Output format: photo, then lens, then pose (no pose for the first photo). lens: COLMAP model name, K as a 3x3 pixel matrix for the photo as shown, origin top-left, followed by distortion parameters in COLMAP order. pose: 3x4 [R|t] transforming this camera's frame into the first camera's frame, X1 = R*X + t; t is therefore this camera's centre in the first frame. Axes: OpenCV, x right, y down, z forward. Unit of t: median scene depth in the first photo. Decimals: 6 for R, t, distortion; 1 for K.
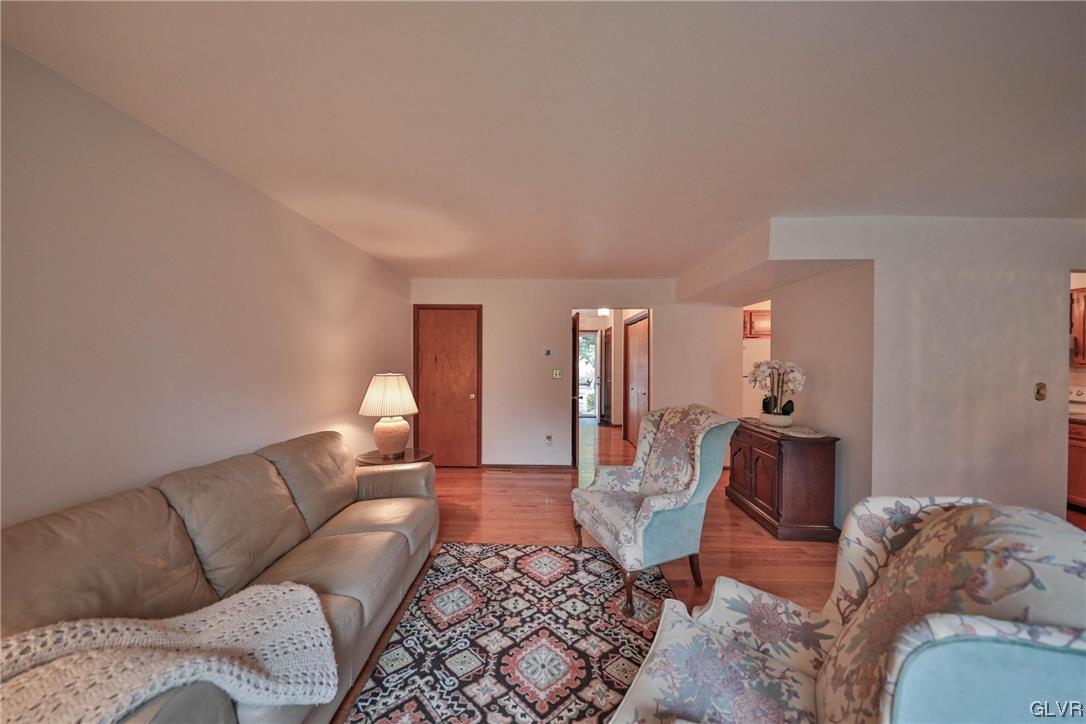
lens RADIAL K [[374.3, 0, 549.9], [0, 374.3, 350.6], [0, 0, 1]] dist [0.000214, -0.000051]
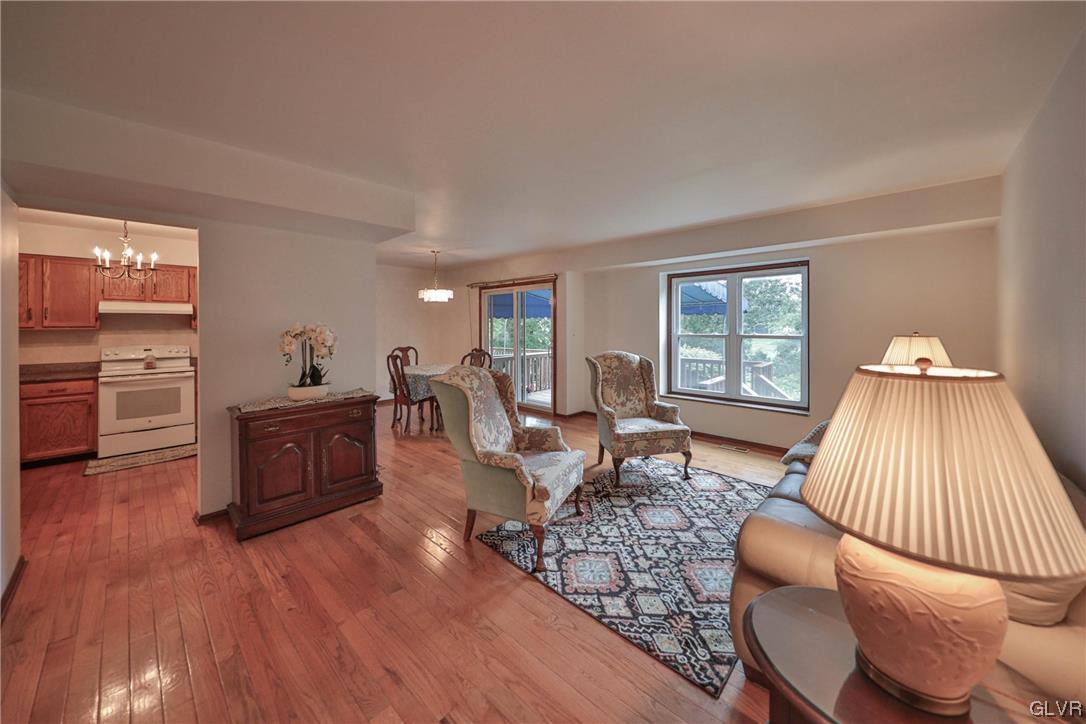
lens RADIAL K [[385.8, 0, 546.8], [0, 385.8, 327.0], [0, 0, 1]] dist [0.000864, 0.000016]
pose [[-0.730123, -0.009233, 0.683254, -0.588048], [-0.010669, 0.999941, 0.002111, 0.044688], [-0.683233, -0.005748, -0.730178, 1.943904]]
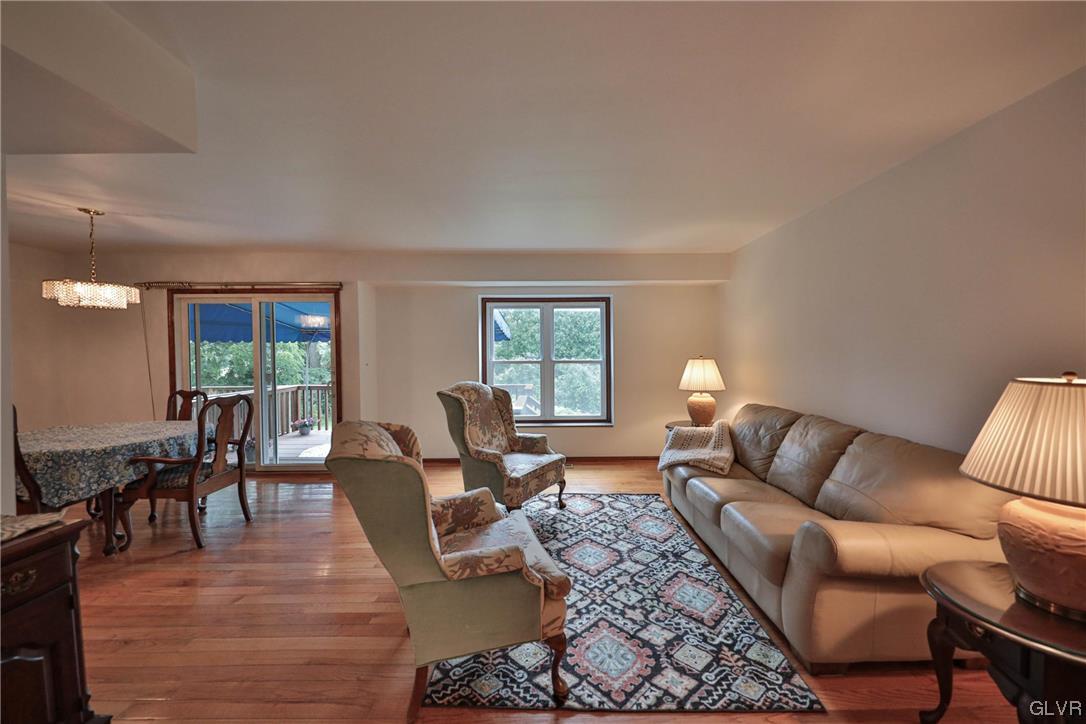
lens RADIAL K [[379.2, 0, 551.9], [0, 379.2, 359.3], [0, 0, 1]] dist [0.002040, -0.003454]
pose [[-0.999941, -0.003581, -0.010288, 0.113644], [-0.003682, 0.999945, 0.009830, 0.053113], [0.010252, 0.009867, -0.999899, 1.913207]]
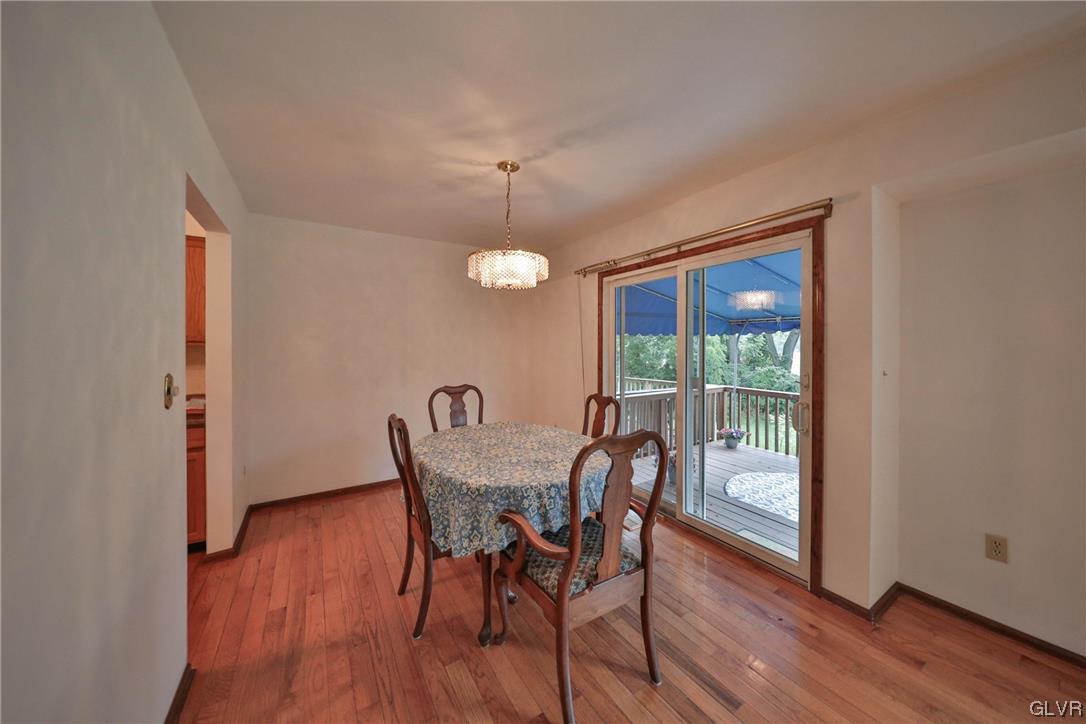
lens RADIAL K [[374.3, 0, 549.9], [0, 374.3, 350.6], [0, 0, 1]] dist [0.000214, -0.000051]
pose [[-0.539054, -0.018588, 0.842066, 0.753026], [-0.018287, 0.999779, 0.010362, 0.055527], [-0.842073, -0.009813, -0.539275, 1.044276]]
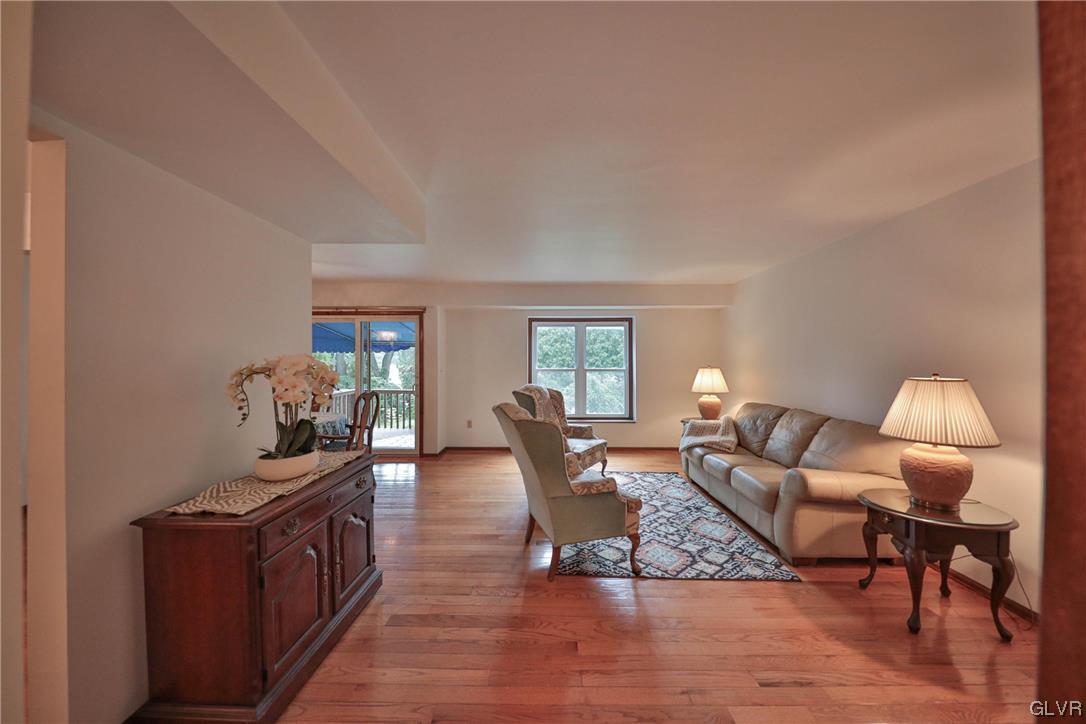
lens RADIAL K [[361.1, 0, 543.0], [0, 361.1, 362.0], [0, 0, 1]] dist [-0.000894, -0.000063]
pose [[-0.999835, -0.009841, 0.015296, 0.353168], [-0.010000, 0.999896, -0.010364, 0.061800], [-0.015193, -0.010516, -0.999829, 2.308483]]
